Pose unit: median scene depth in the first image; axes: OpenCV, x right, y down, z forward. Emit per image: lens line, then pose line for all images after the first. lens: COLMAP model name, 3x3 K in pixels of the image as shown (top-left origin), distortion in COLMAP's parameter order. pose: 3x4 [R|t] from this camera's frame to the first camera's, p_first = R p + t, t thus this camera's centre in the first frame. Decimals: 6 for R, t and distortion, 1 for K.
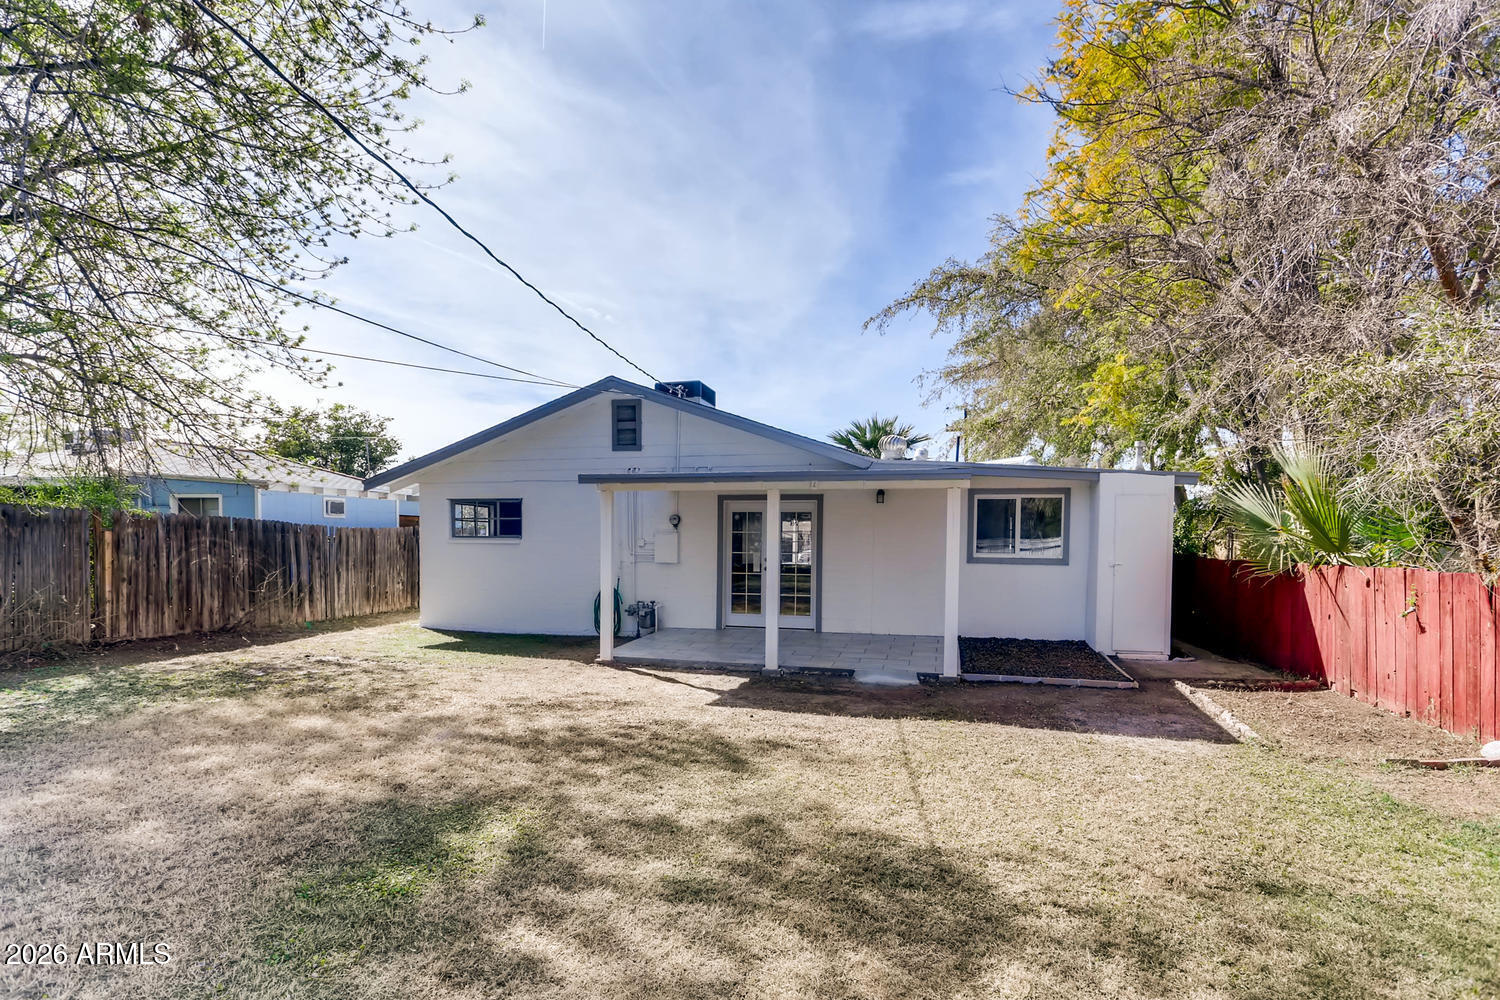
lens RADIAL K [[719.2, 0, 745.3], [0, 719.2, 543.1], [0, 0, 1]] dist [-0.011121, 0.003427]
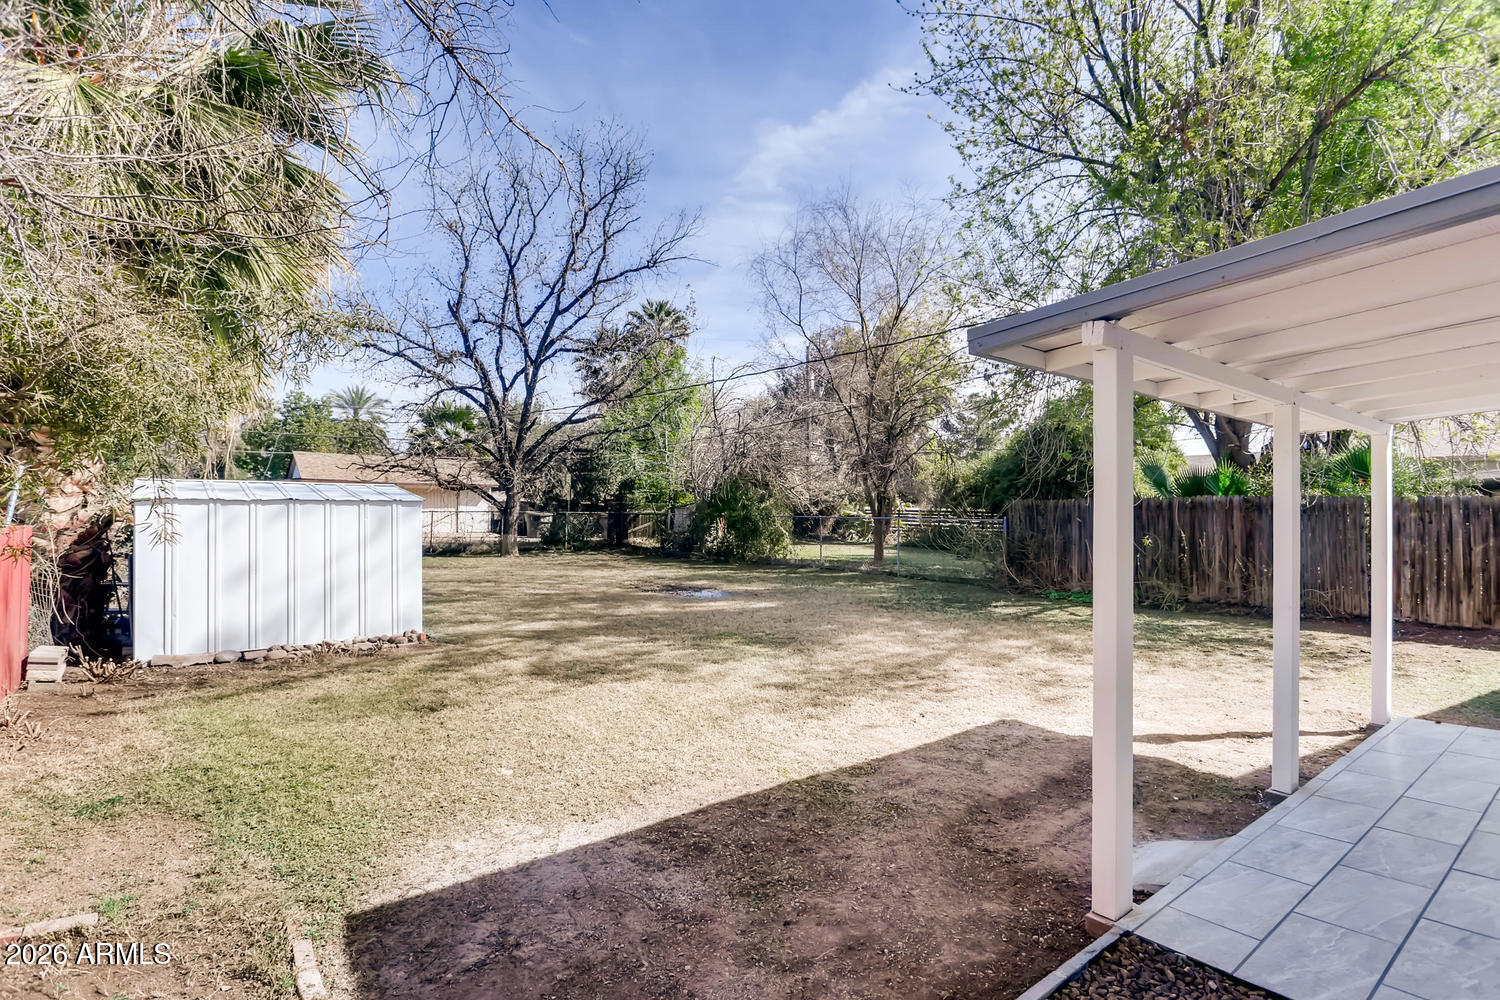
lens RADIAL K [[719.2, 0, 753.9], [0, 719.2, 510.7], [0, 0, 1]] dist [-0.011121, 0.003427]
pose [[-0.594789, -0.022318, -0.803572, 0.617430], [-0.010509, 0.999745, -0.019987, 0.007940], [0.803813, -0.003443, -0.594872, 1.006579]]
